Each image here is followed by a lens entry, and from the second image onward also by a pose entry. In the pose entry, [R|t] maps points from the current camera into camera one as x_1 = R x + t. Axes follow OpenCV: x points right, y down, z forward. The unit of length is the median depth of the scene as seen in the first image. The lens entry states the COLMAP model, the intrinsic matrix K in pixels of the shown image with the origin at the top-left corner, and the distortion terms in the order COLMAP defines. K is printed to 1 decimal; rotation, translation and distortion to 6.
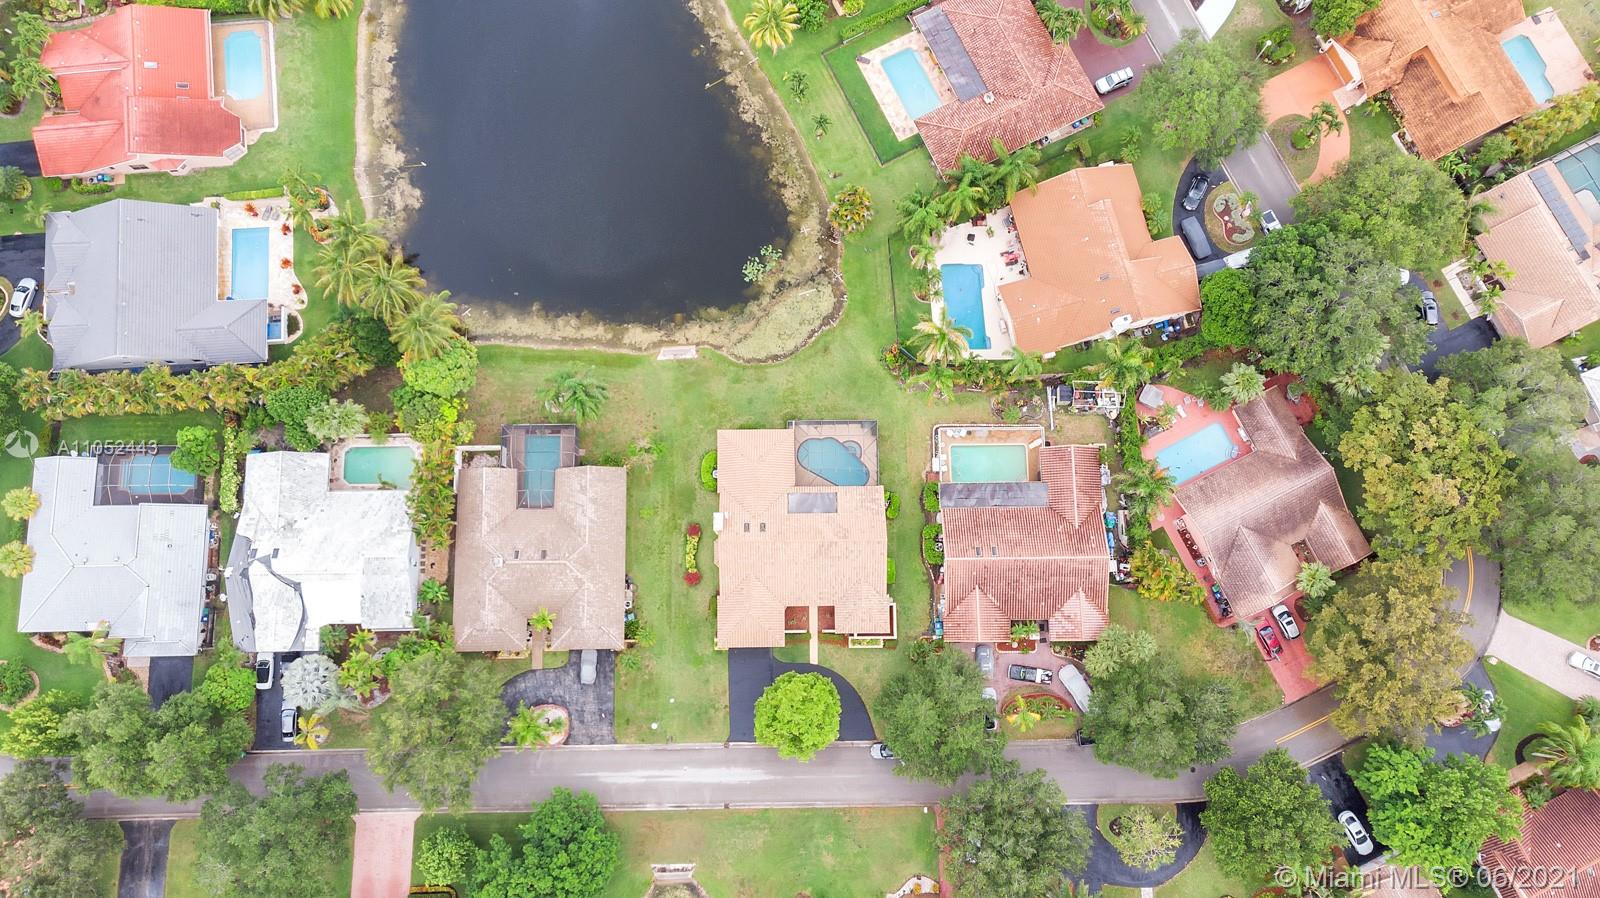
lens RADIAL K [[1162.2, 0, 797.1], [0, 1162.2, 442.3], [0, 0, 1]] dist [0.033540, 0.000773]
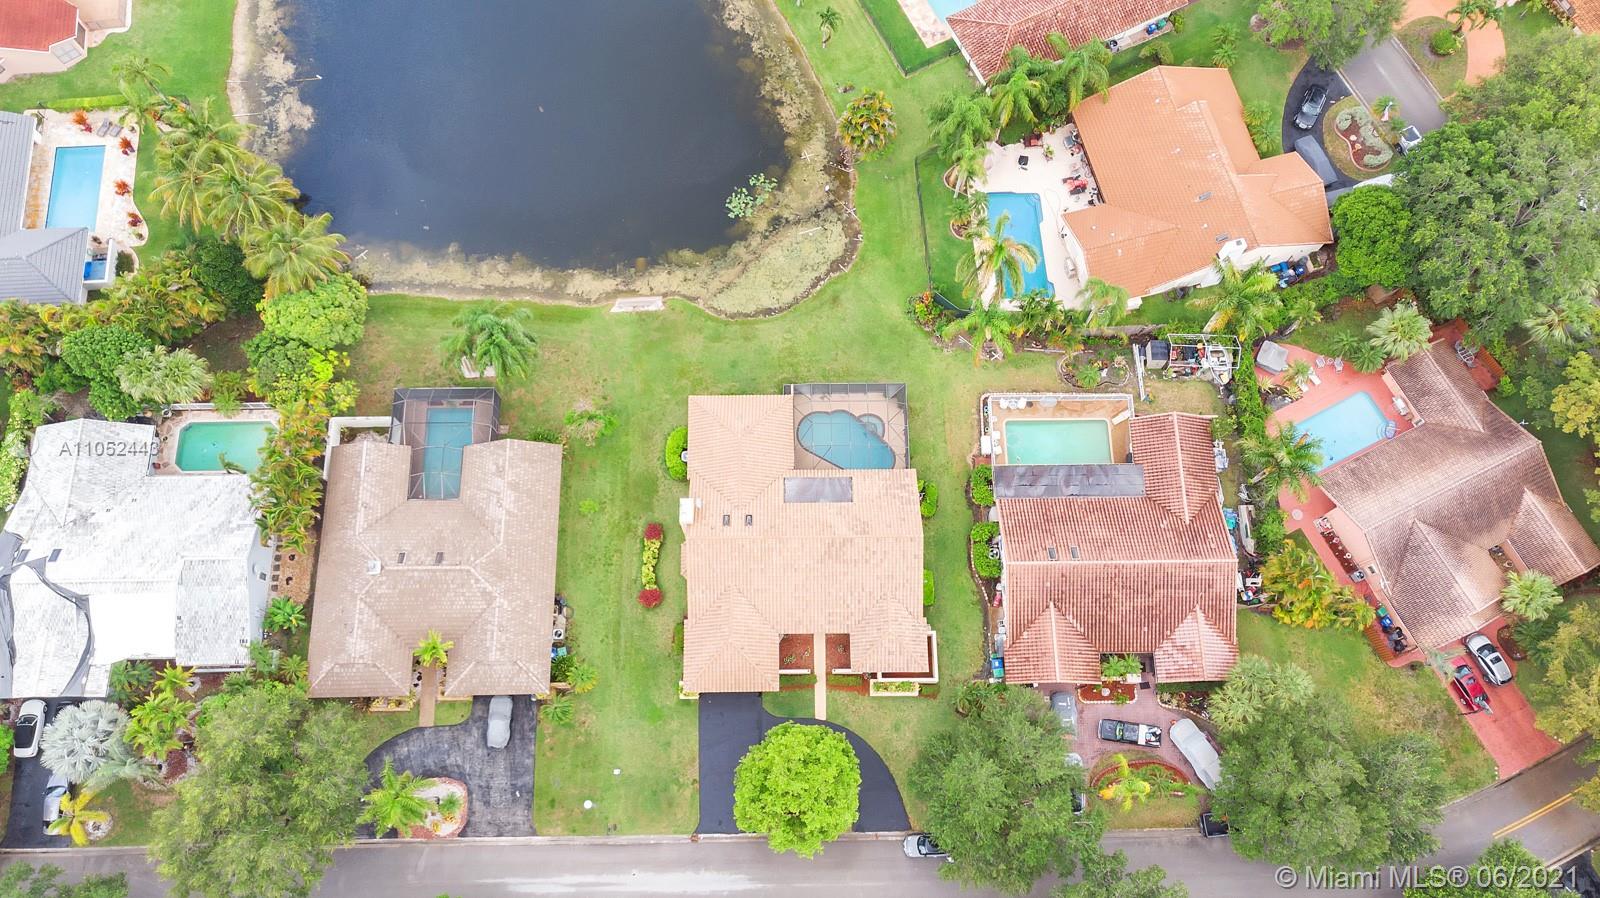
lens RADIAL K [[1168.1, 0, 800.5], [0, 1168.1, 450.1], [0, 0, 1]] dist [-0.021335, 0.116639]
pose [[0.999997, 0.000002, 0.002352, 0.000580], [0.000327, 0.990175, -0.139831, 0.127070], [-0.002329, 0.139832, 0.990173, 0.277798]]
